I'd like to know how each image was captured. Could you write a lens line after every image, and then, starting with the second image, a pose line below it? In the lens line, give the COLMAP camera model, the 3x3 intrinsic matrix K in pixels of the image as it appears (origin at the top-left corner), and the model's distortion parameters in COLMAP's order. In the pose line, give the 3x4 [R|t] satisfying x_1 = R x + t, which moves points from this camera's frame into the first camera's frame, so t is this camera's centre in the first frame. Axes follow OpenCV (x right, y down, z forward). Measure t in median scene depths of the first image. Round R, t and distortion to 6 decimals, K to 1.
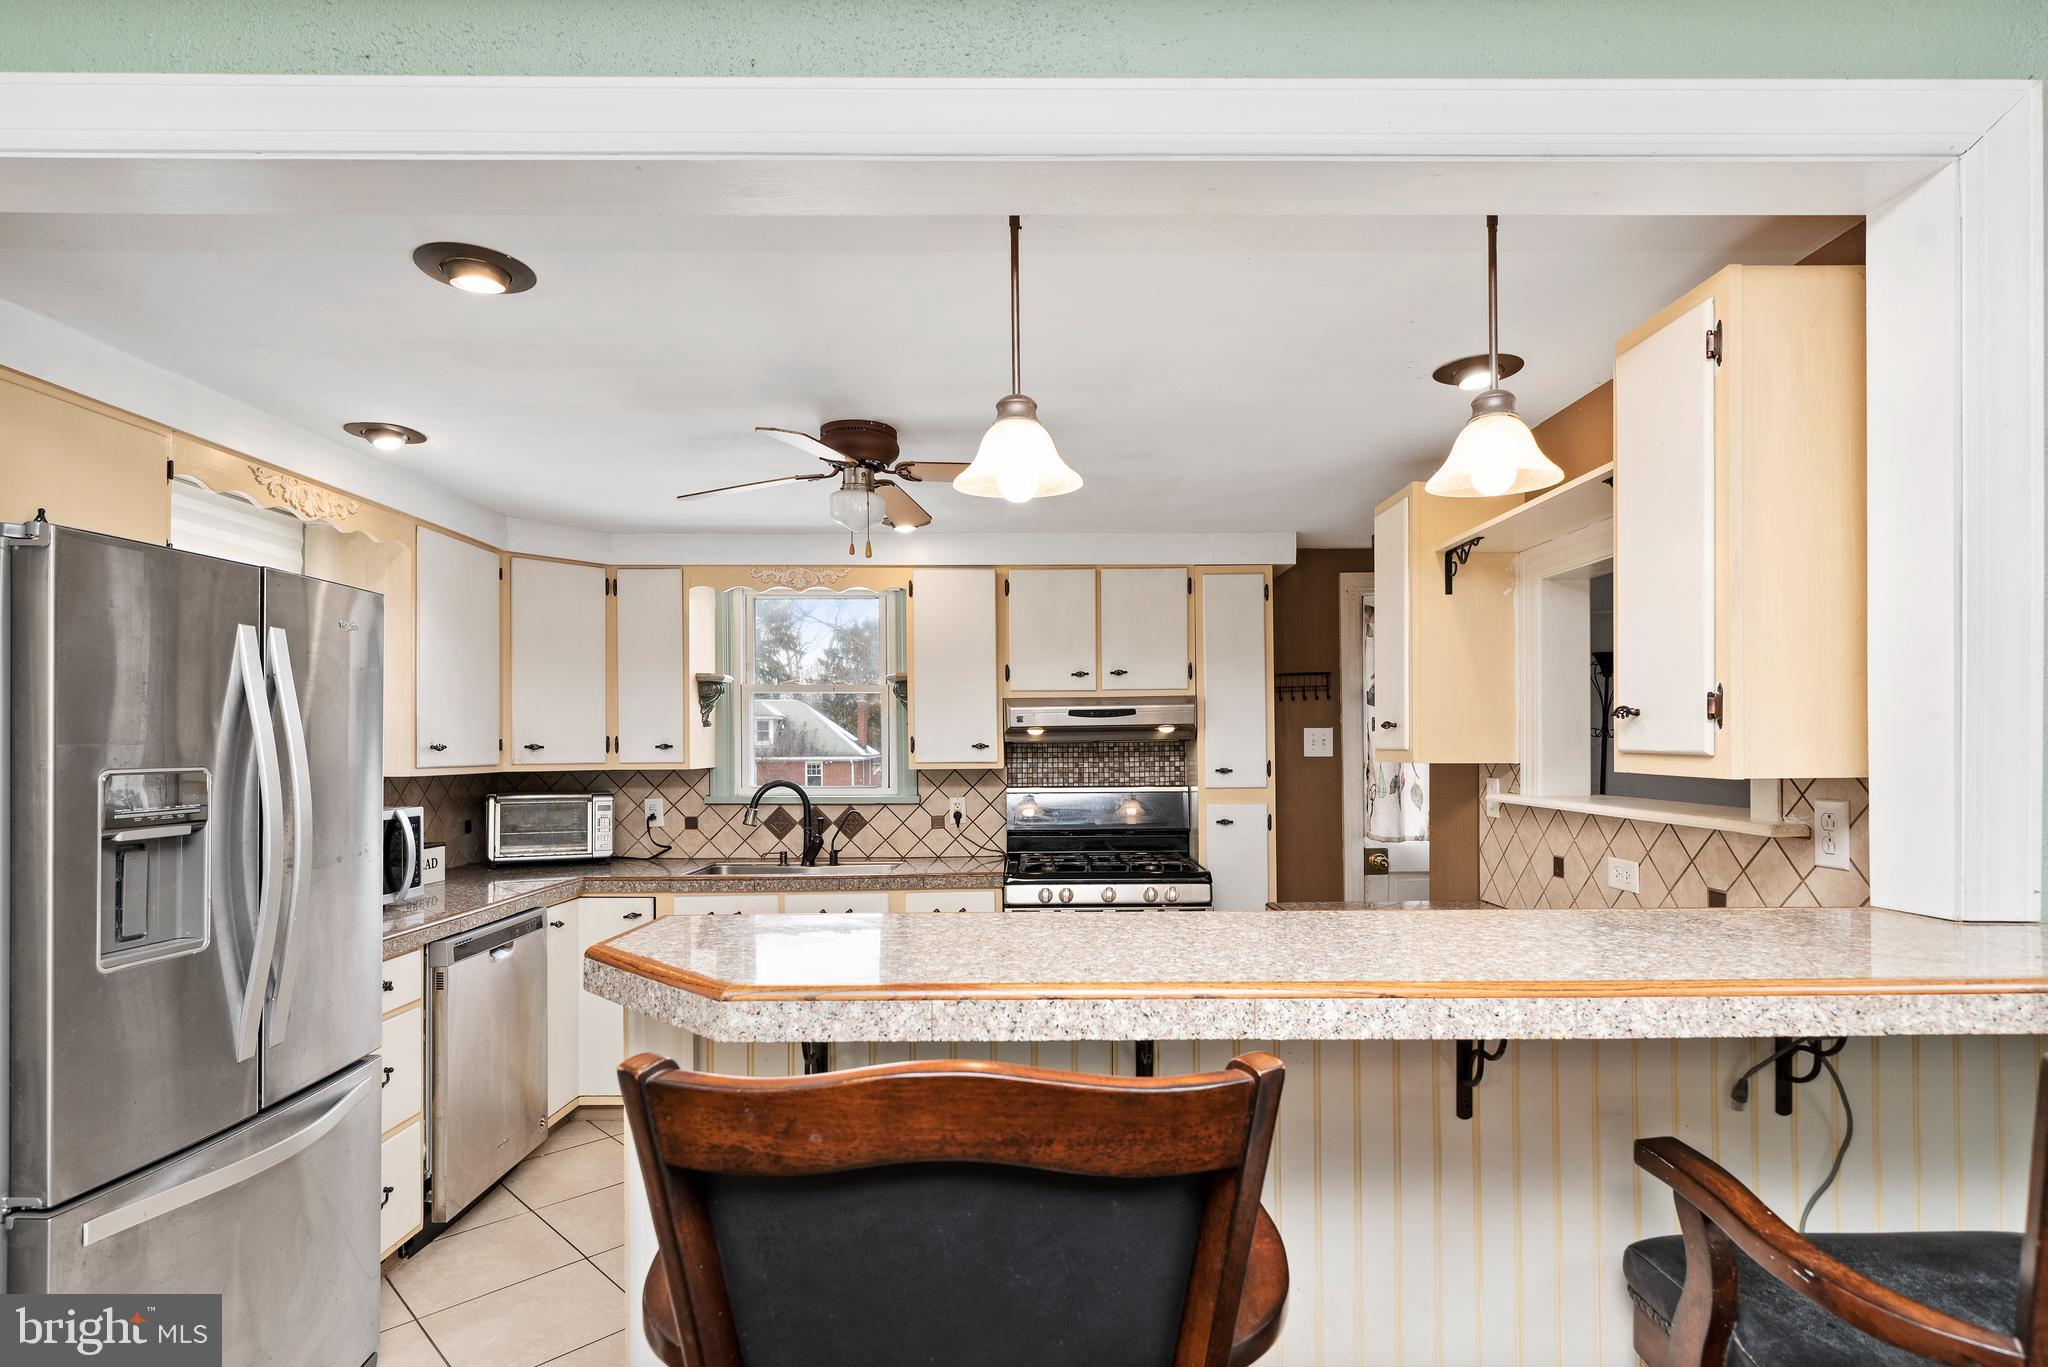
lens RADIAL K [[1011.2, 0, 1051.9], [0, 1011.2, 734.4], [0, 0, 1]] dist [0.000661, 0.001259]
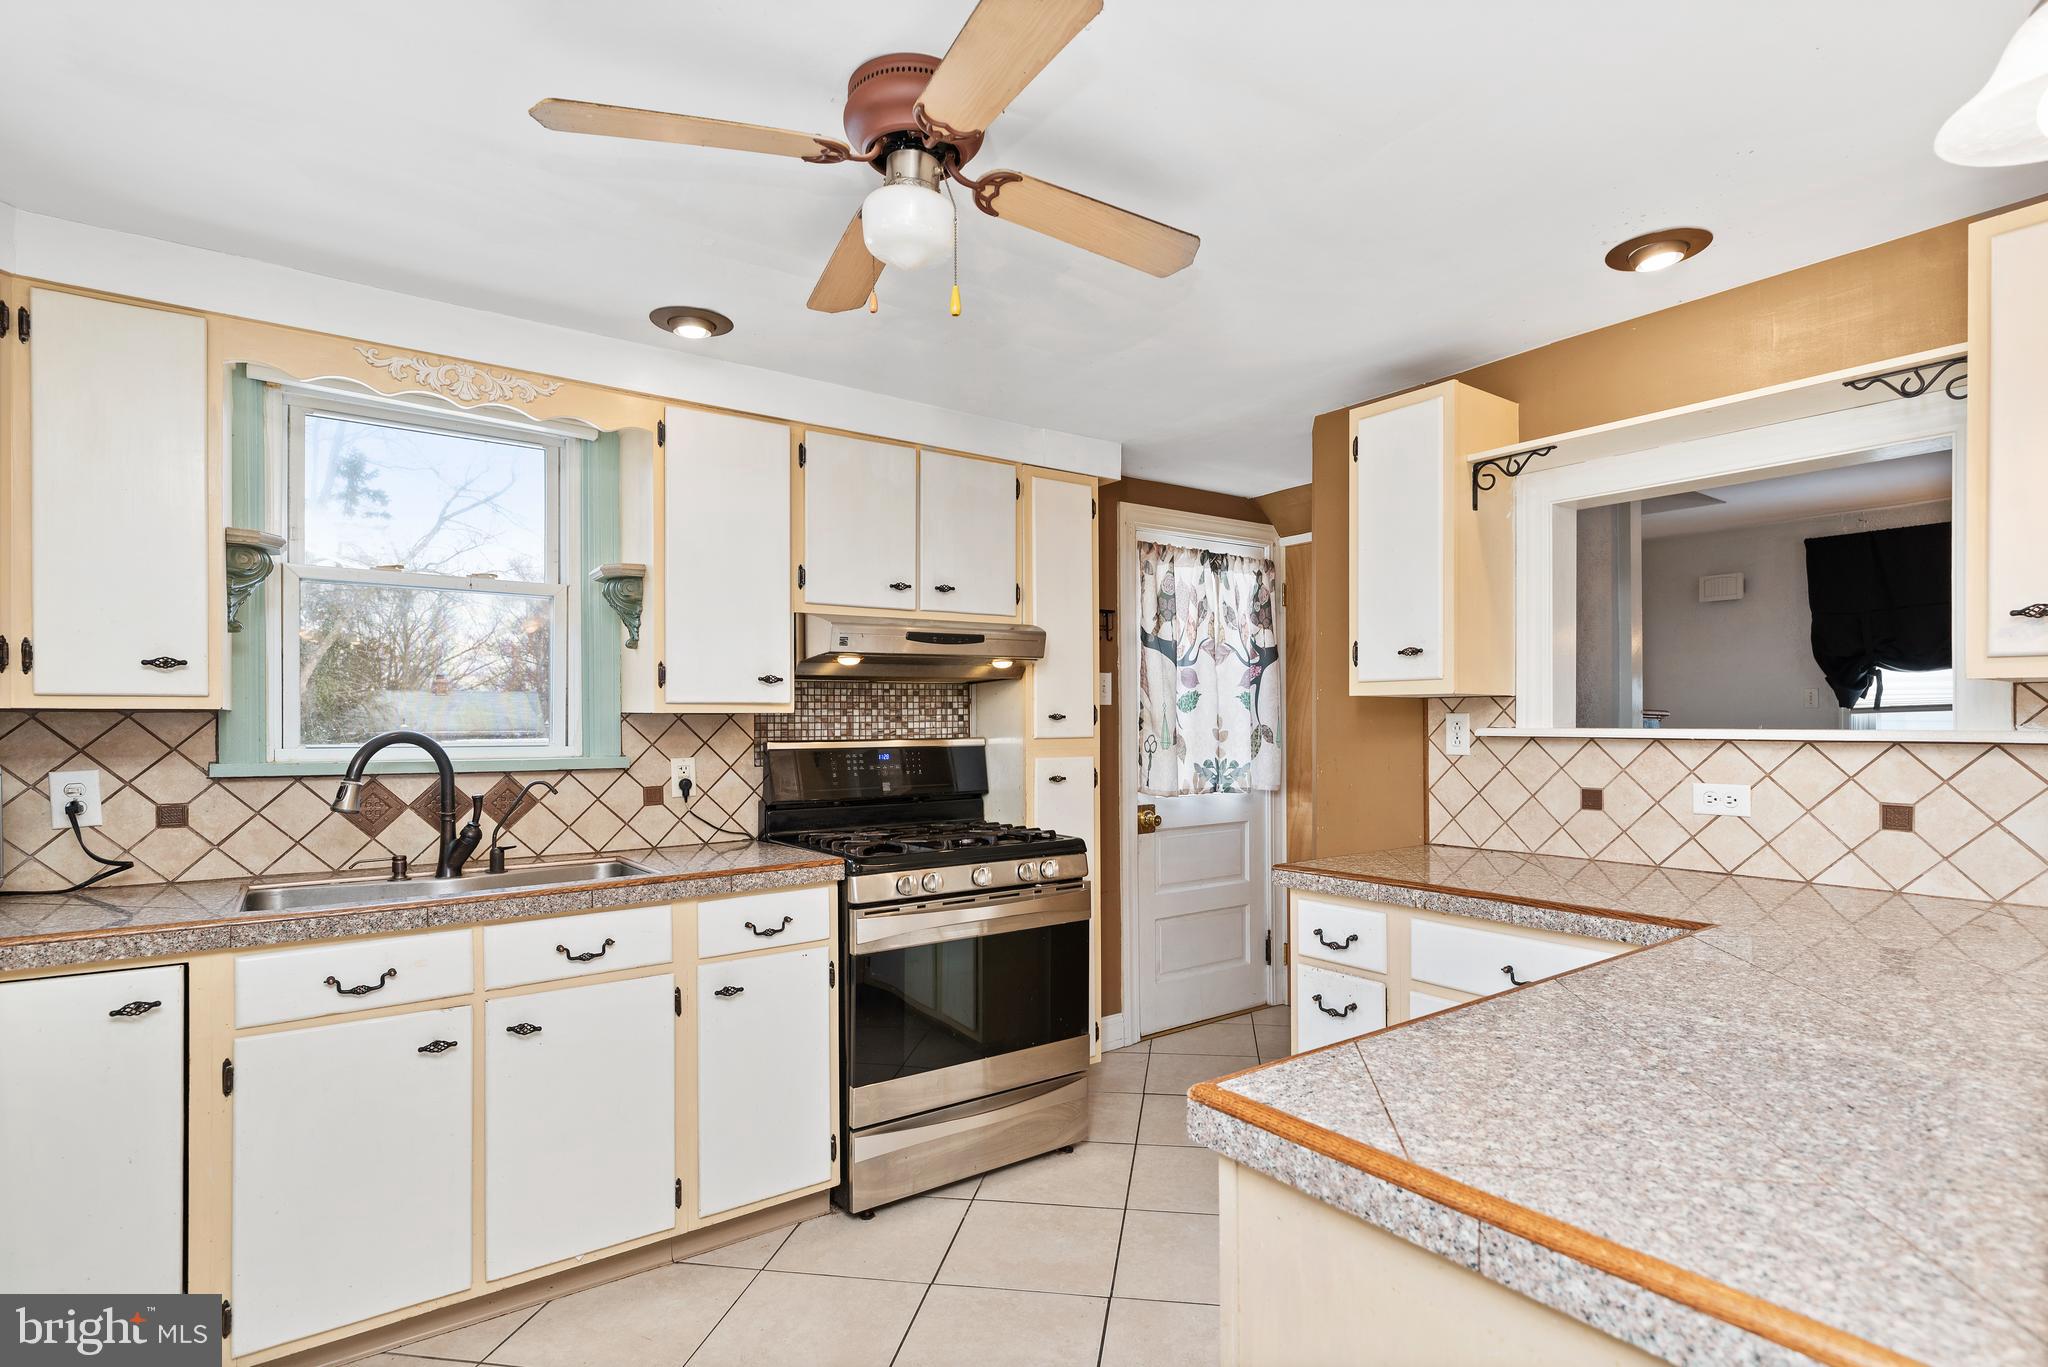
lens RADIAL K [[1011.2, 0, 1048.5], [0, 1011.2, 714.7], [0, 0, 1]] dist [0.000661, 0.001259]
pose [[0.813183, 0.006184, 0.581975, -0.312341], [-0.006633, 0.999977, -0.001357, 0.034850], [-0.581970, -0.002757, 0.813206, 0.327902]]
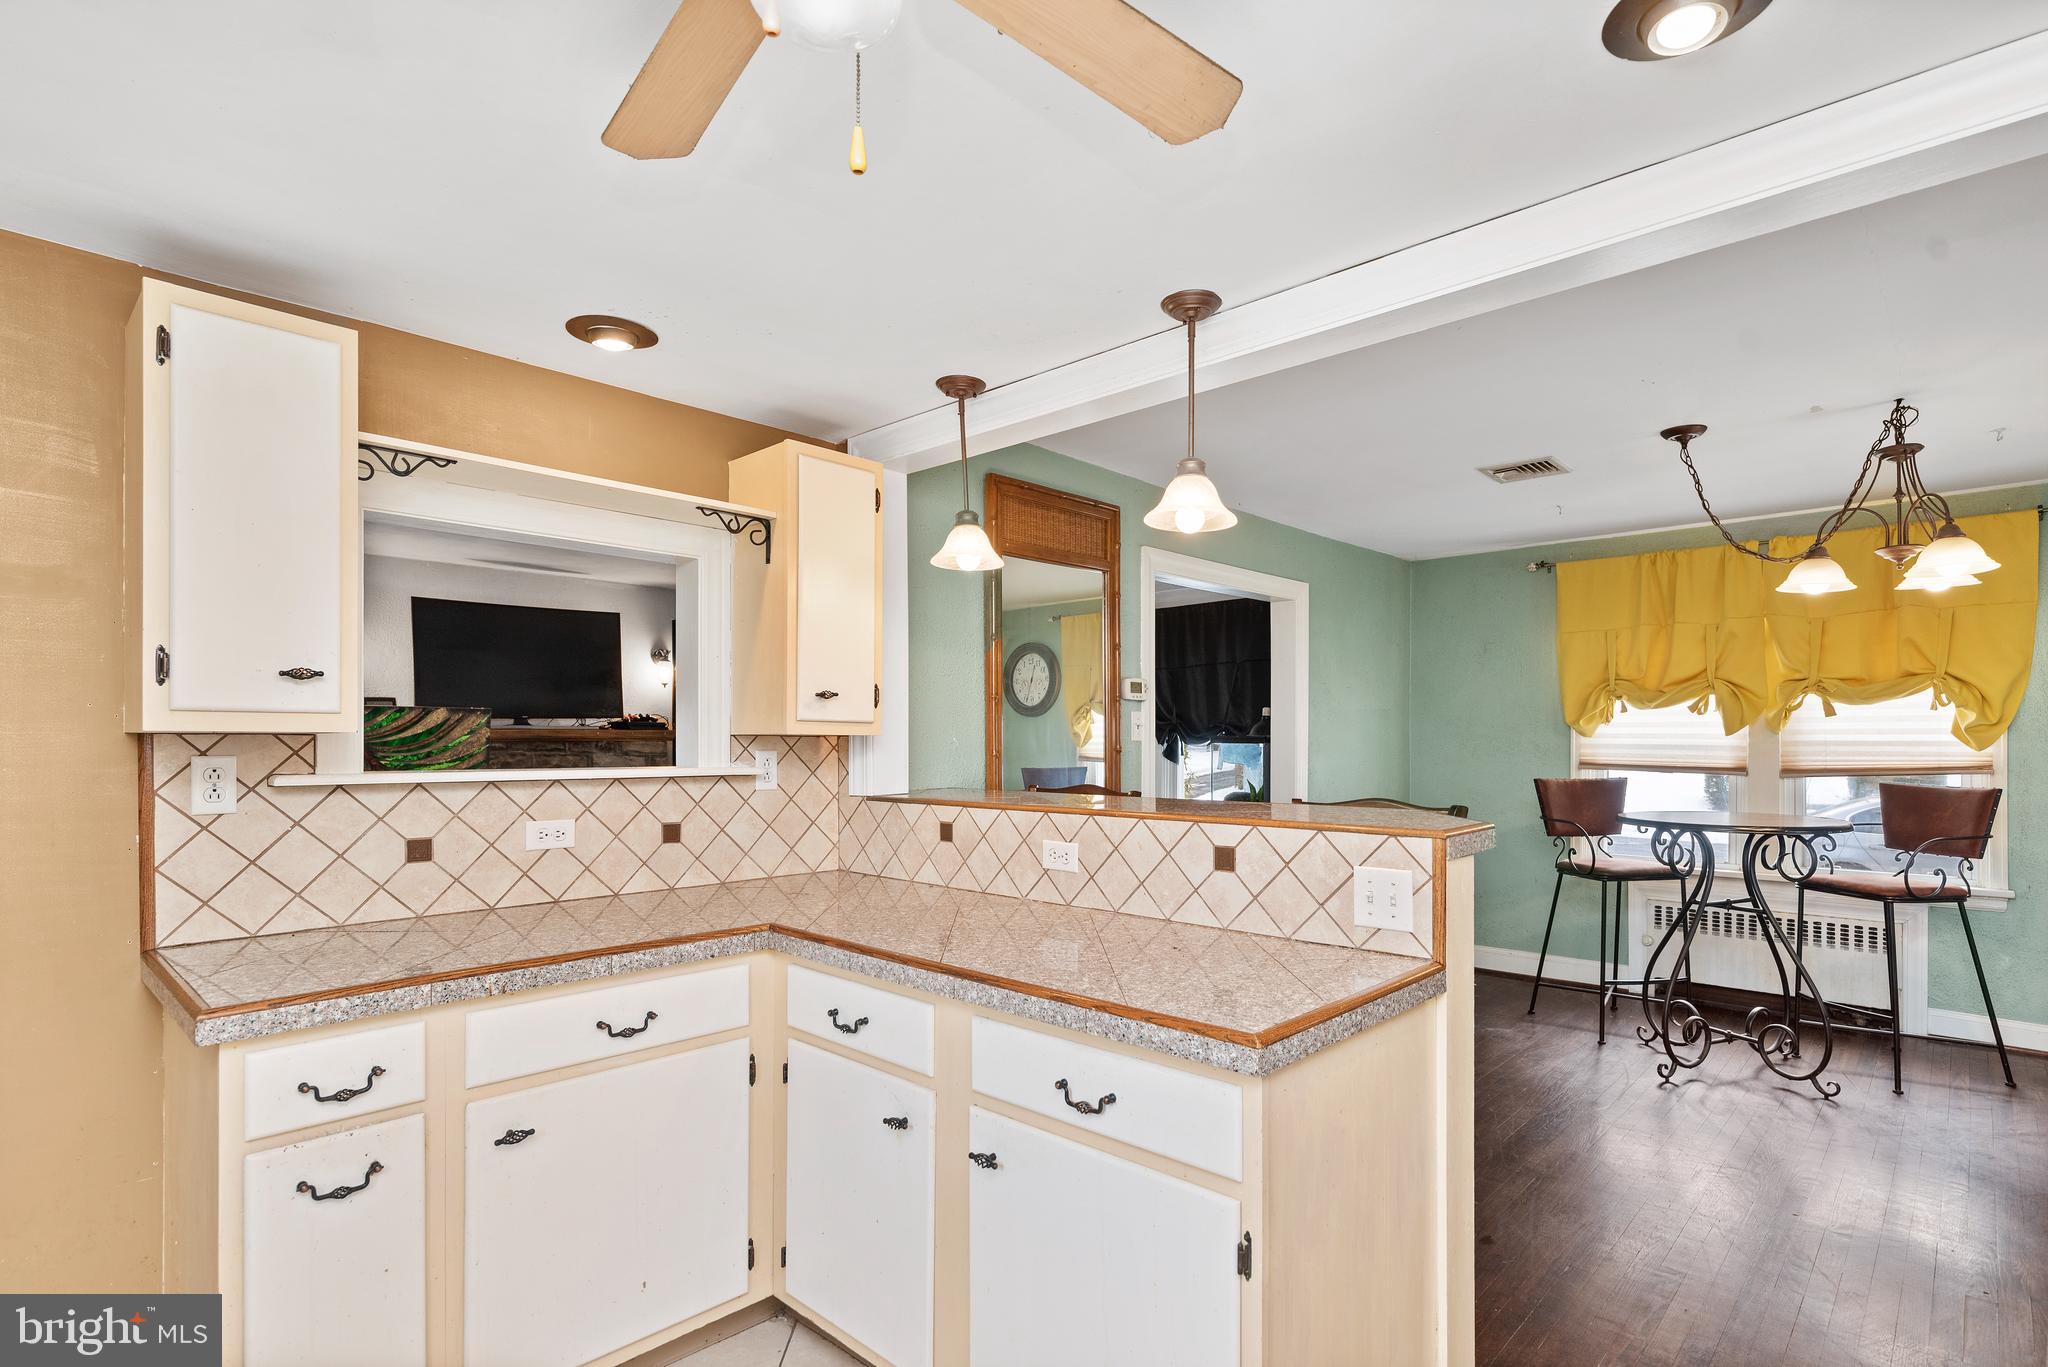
lens RADIAL K [[1011.2, 0, 1057.3], [0, 1011.2, 732.5], [0, 0, 1]] dist [0.000661, 0.001259]
pose [[-0.723284, 0.011043, 0.690462, -0.326989], [-0.003004, 0.999812, -0.019137, 0.027704], [-0.690544, -0.015916, -0.723115, 0.801058]]
